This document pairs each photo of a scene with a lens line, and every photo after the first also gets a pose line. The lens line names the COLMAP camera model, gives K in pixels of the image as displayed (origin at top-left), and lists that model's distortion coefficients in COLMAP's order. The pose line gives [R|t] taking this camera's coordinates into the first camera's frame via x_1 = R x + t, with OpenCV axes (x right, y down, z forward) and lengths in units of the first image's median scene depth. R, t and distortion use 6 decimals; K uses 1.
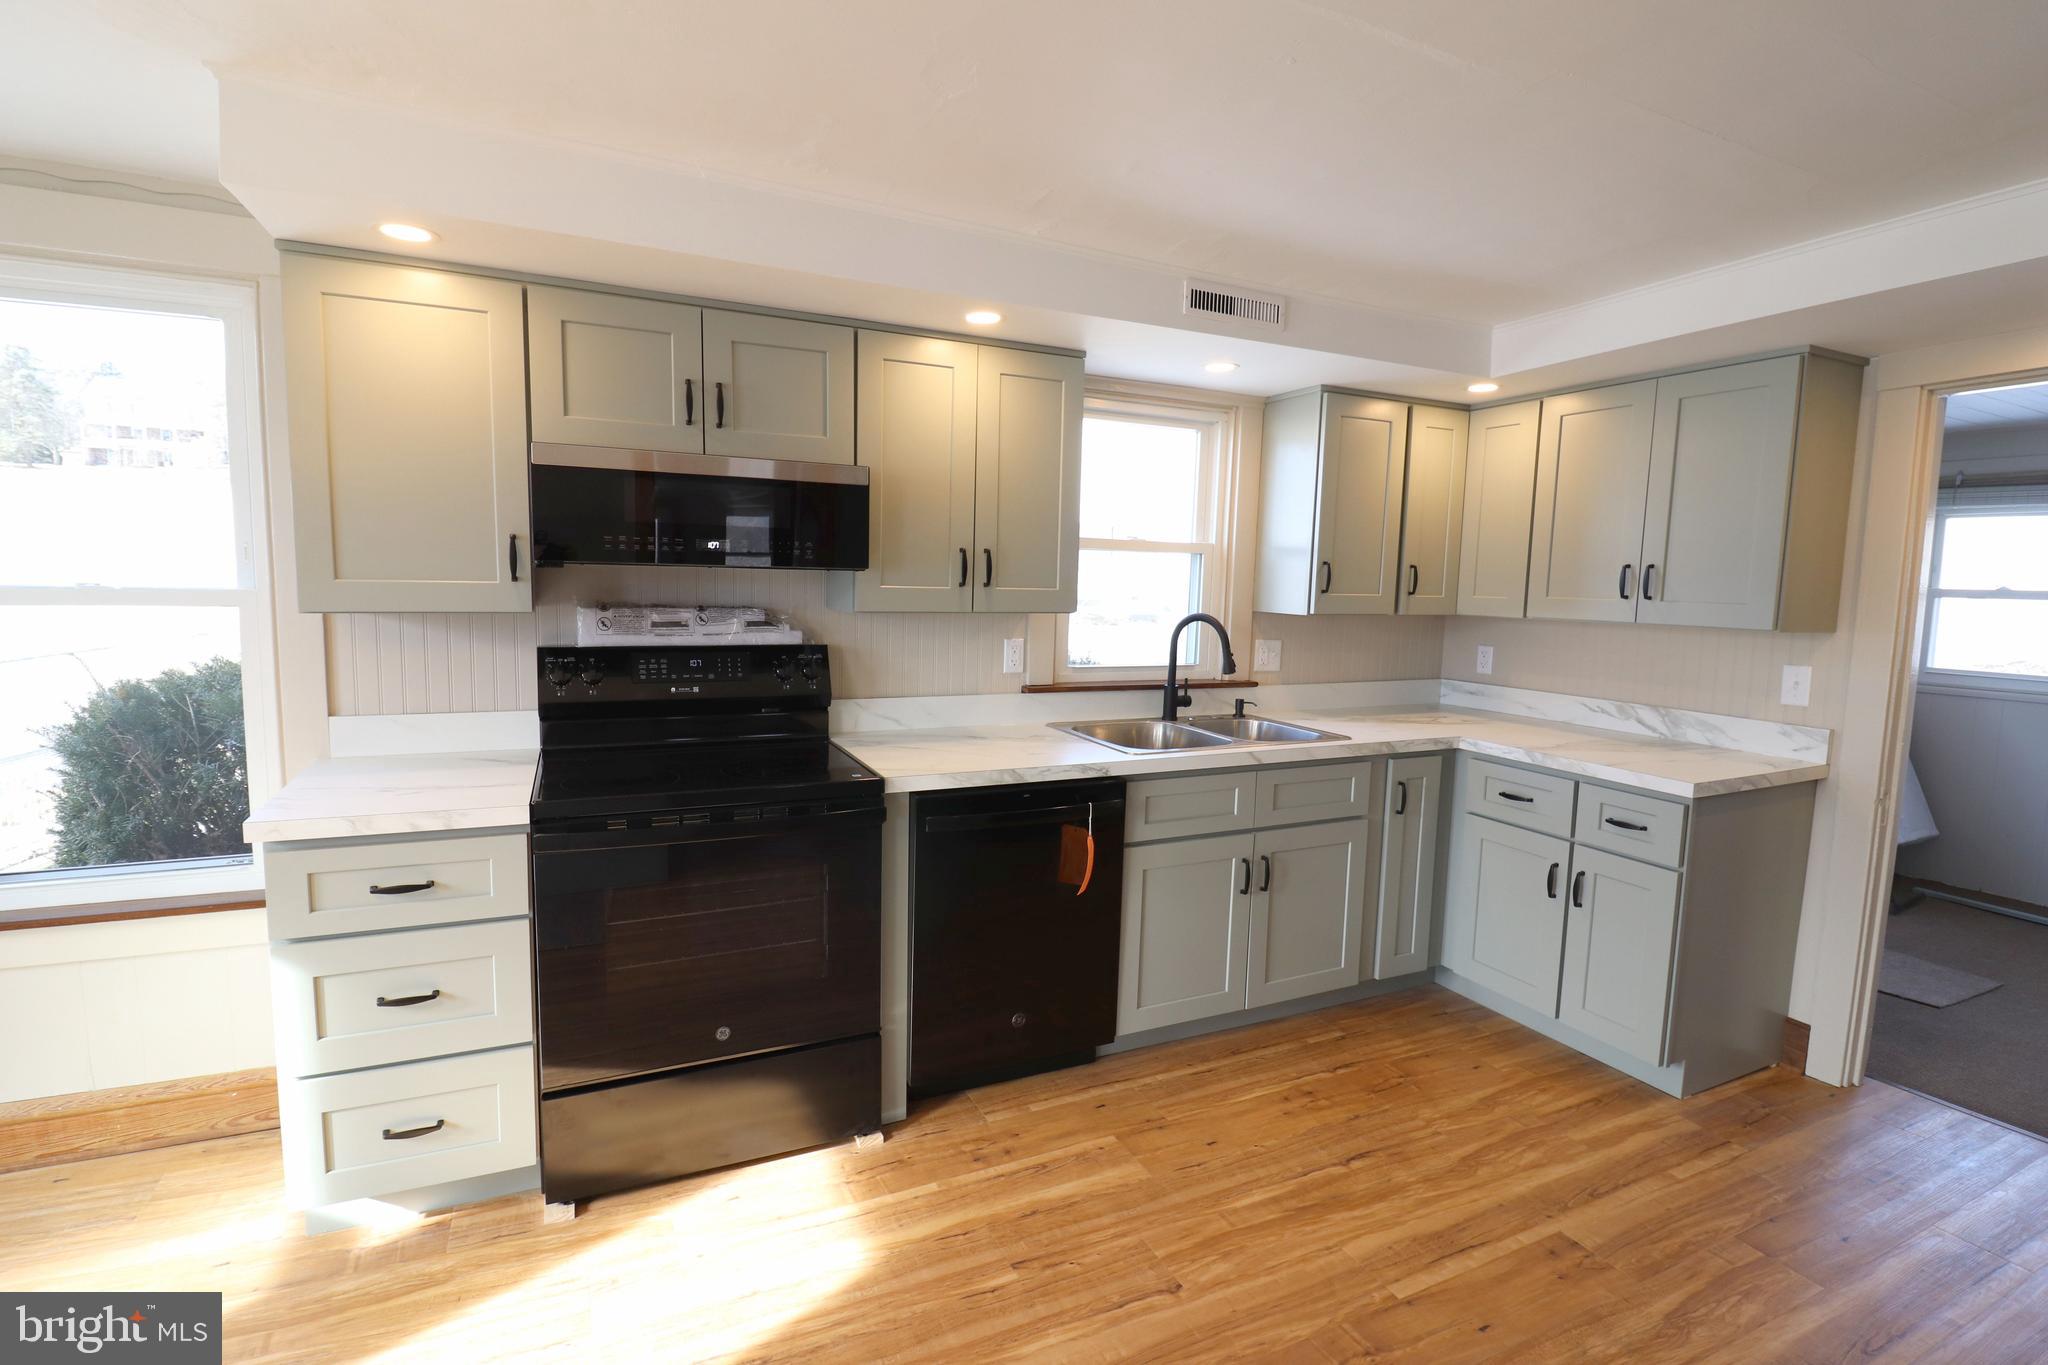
lens RADIAL K [[947.4, 0, 1019.3], [0, 947.4, 684.1], [0, 0, 1]] dist [0.001458, -0.013477]
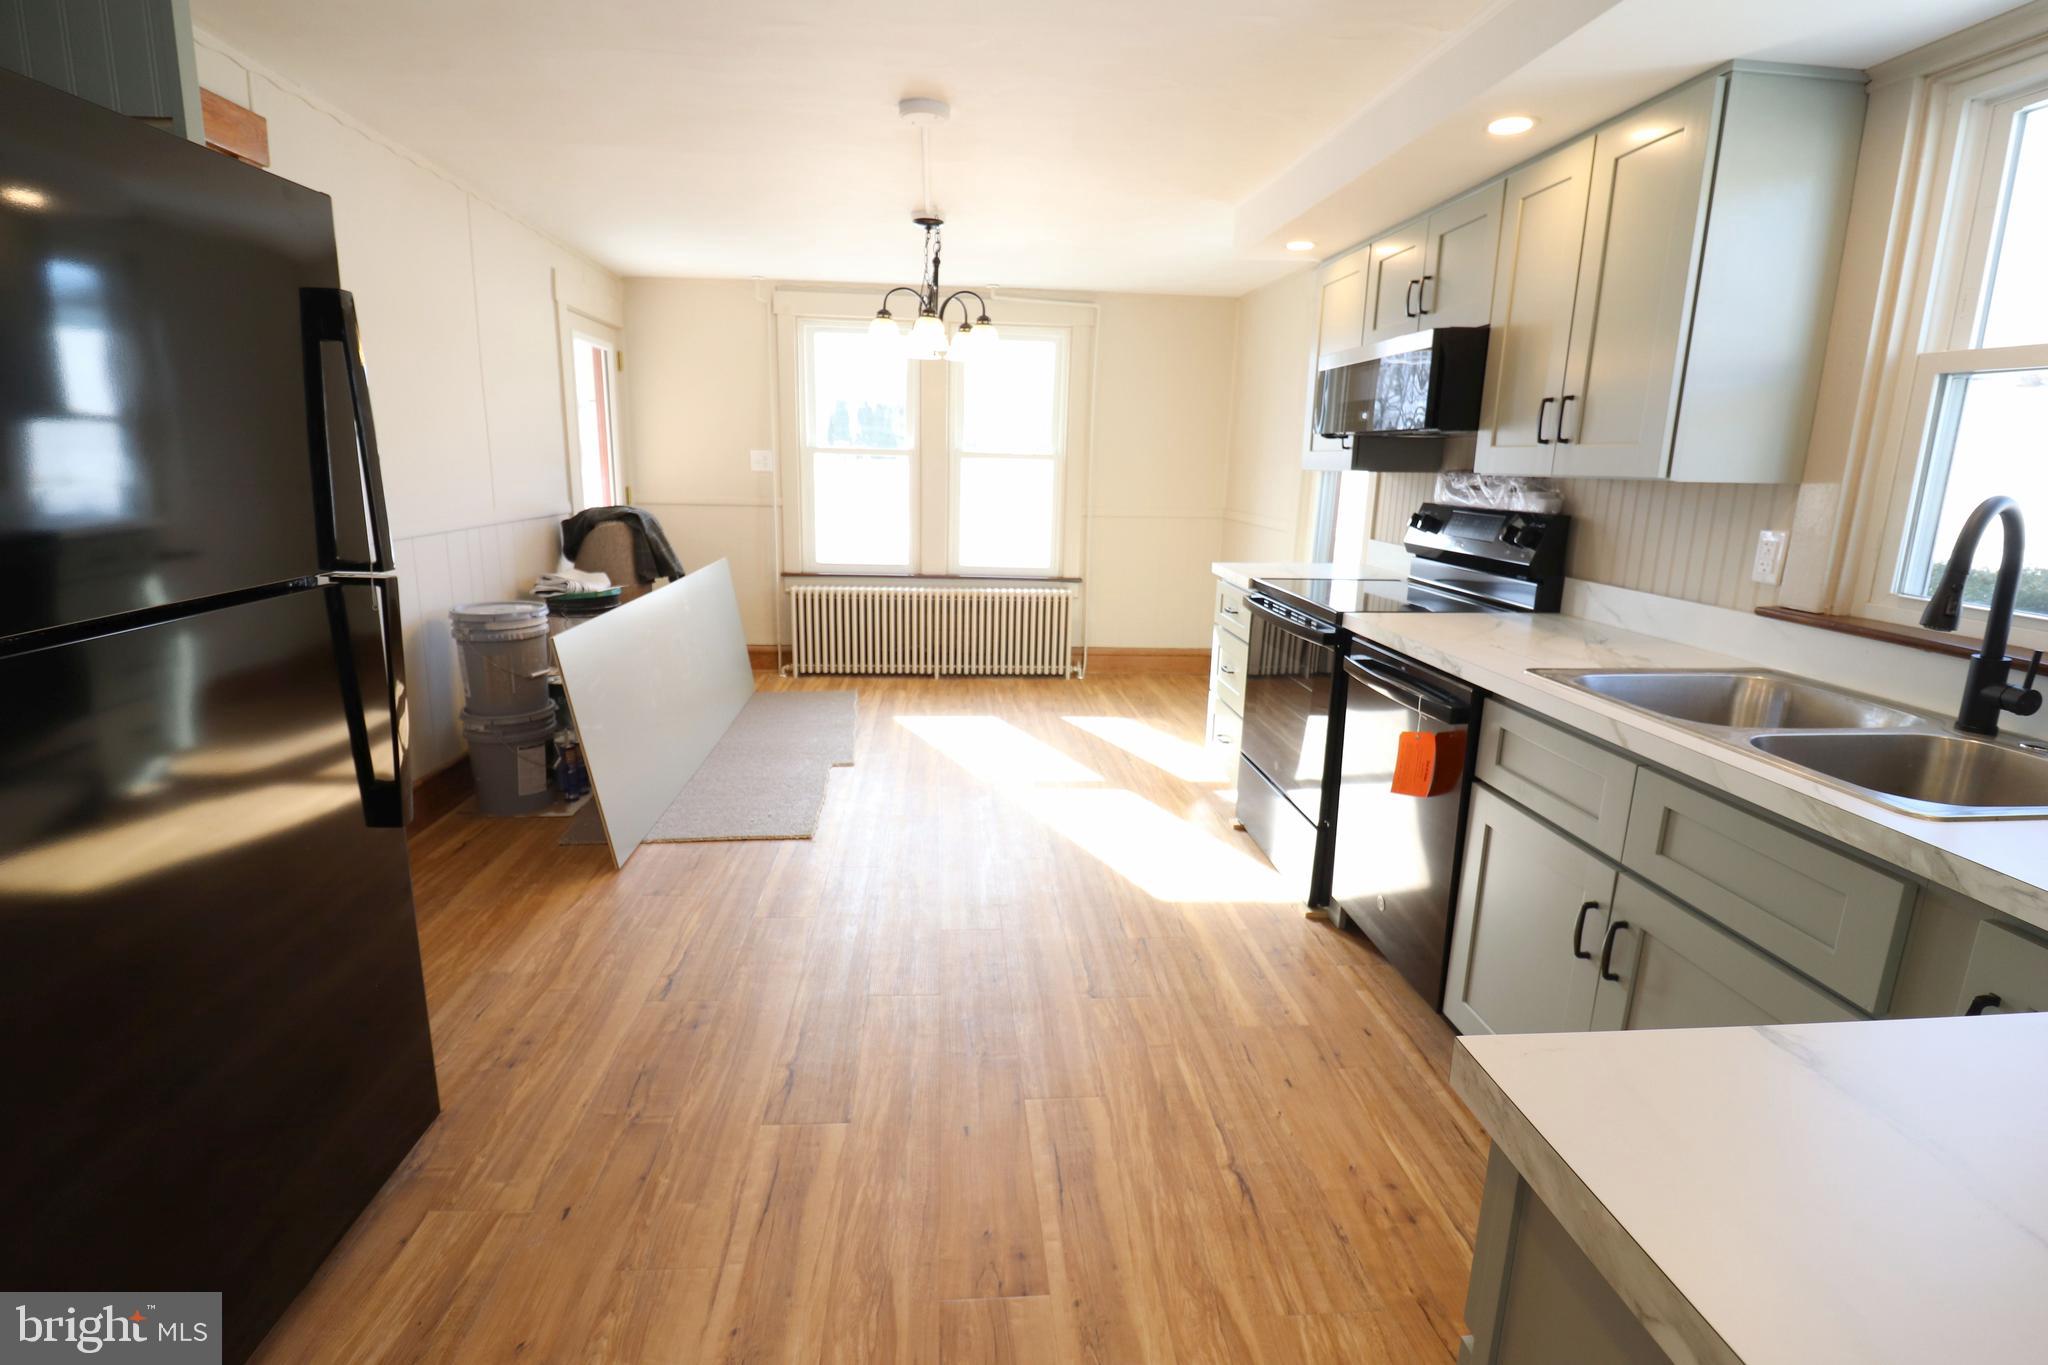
lens RADIAL K [[947.4, 0, 1019.3], [0, 947.4, 684.1], [0, 0, 1]] dist [0.001458, -0.013477]
pose [[-0.349478, 0.186618, -0.918172, 0.994607], [-0.136092, 0.959460, 0.246810, -0.044862], [0.927008, 0.211210, -0.309913, 0.941419]]
